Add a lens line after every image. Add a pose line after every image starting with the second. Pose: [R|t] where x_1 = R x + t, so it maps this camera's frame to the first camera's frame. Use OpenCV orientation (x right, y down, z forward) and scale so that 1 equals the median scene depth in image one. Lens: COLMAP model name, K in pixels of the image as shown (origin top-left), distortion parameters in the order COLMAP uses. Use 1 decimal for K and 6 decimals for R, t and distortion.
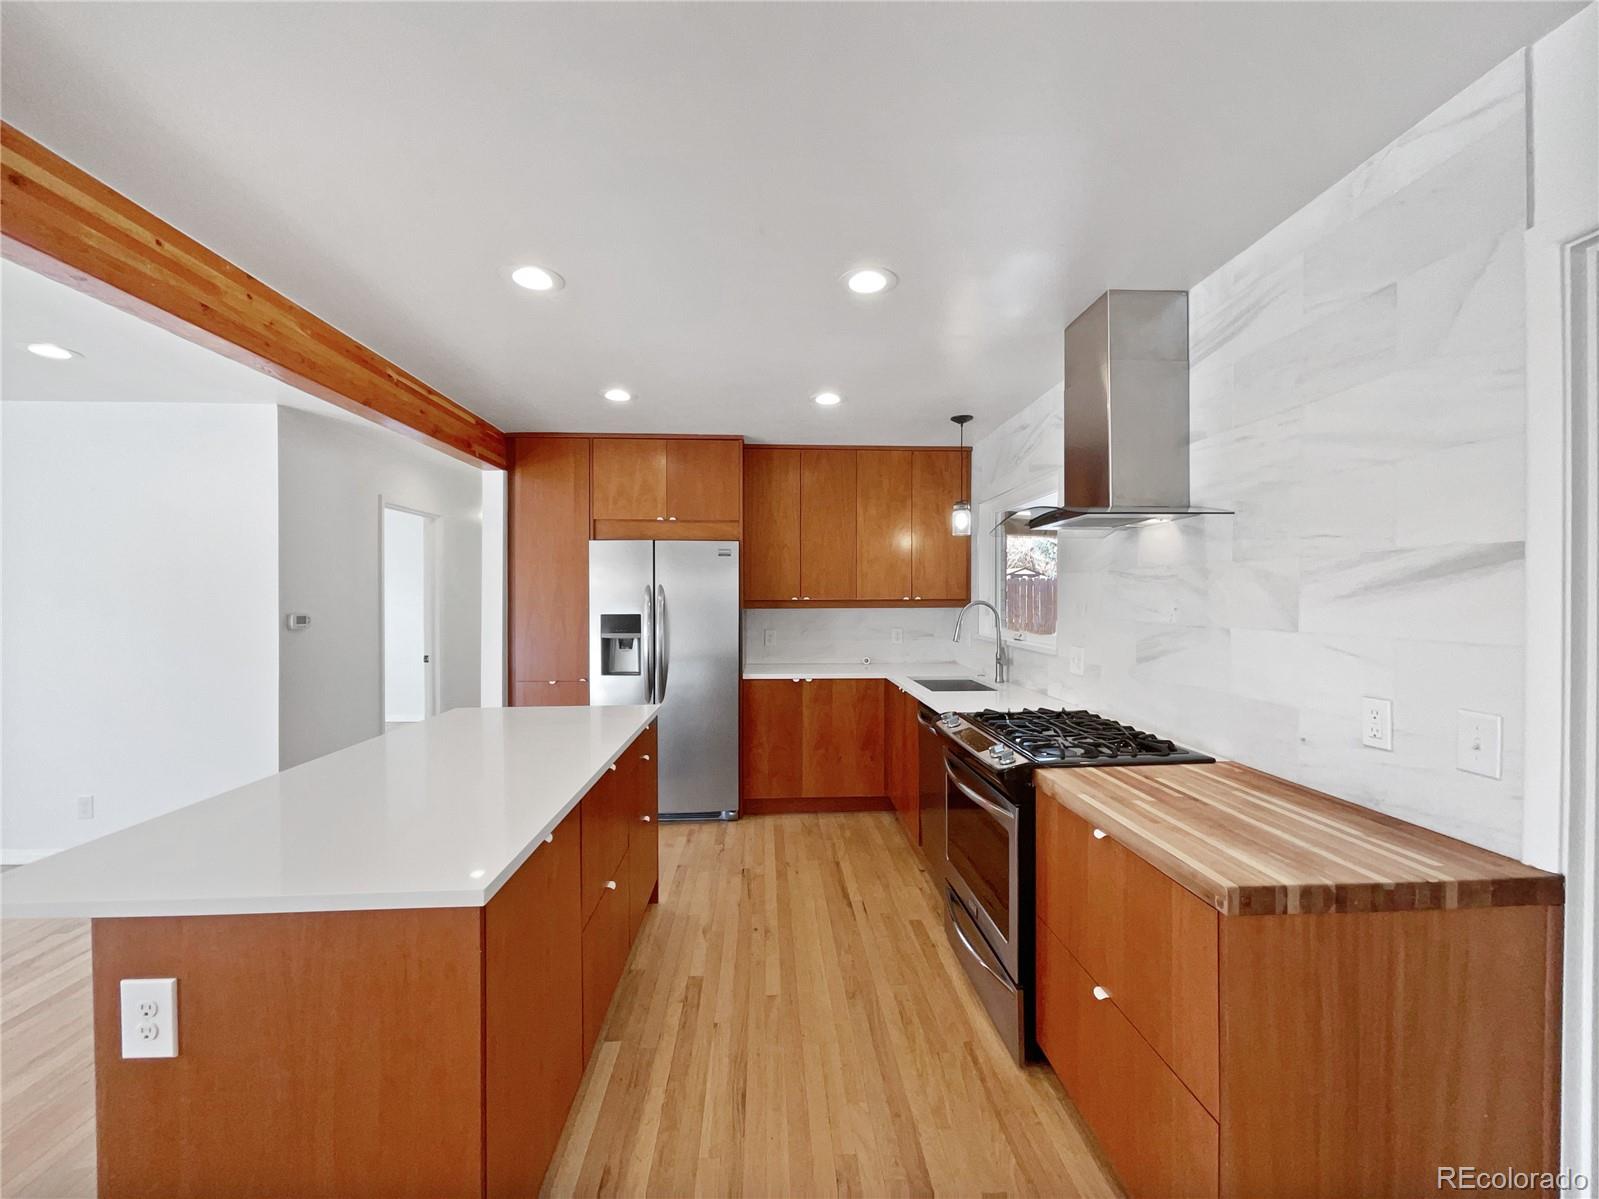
lens RADIAL K [[638.6, 0, 798.8], [0, 638.6, 601.2], [0, 0, 1]] dist [-0.002956, -0.000414]
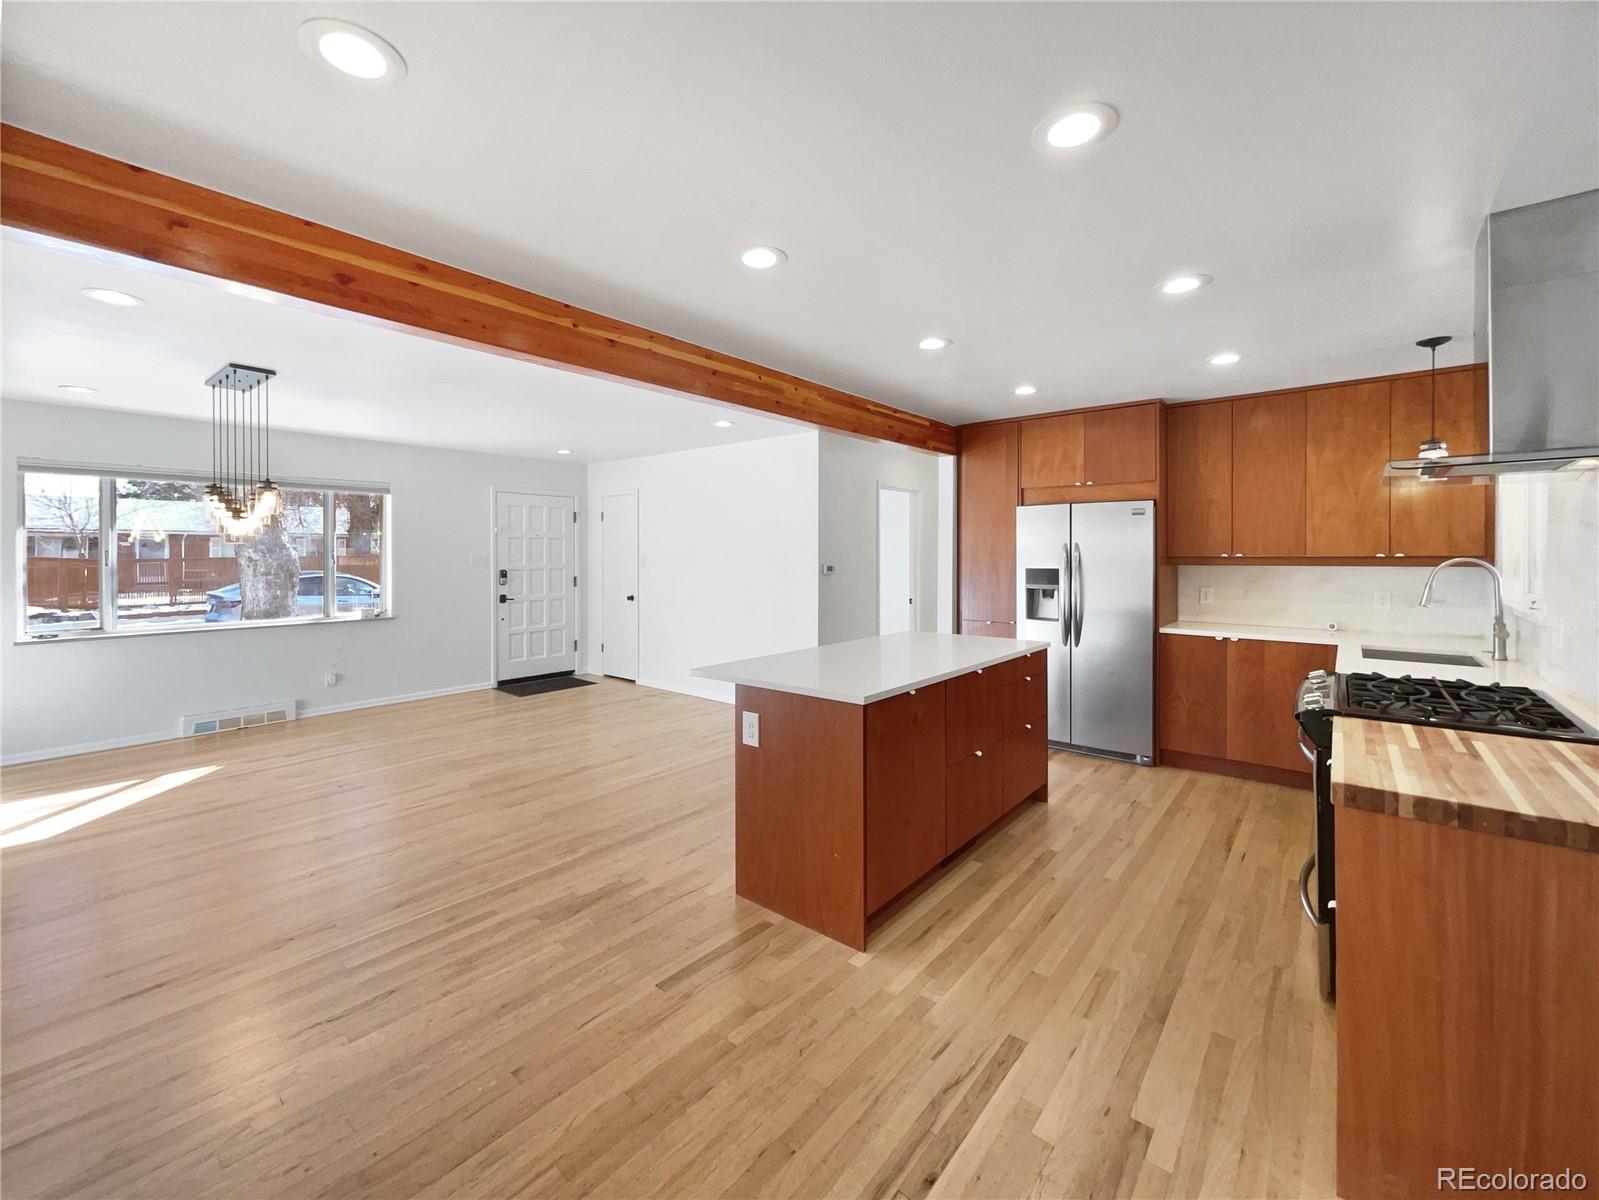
lens RADIAL K [[654.4, 0, 798.4], [0, 654.4, 558.4], [0, 0, 1]] dist [0.000052, 0.000044]
pose [[0.732544, 0.005147, -0.680700, 0.233309], [-0.005079, 0.999985, 0.002095, 0.002270], [0.680701, 0.001923, 0.732559, -0.203872]]
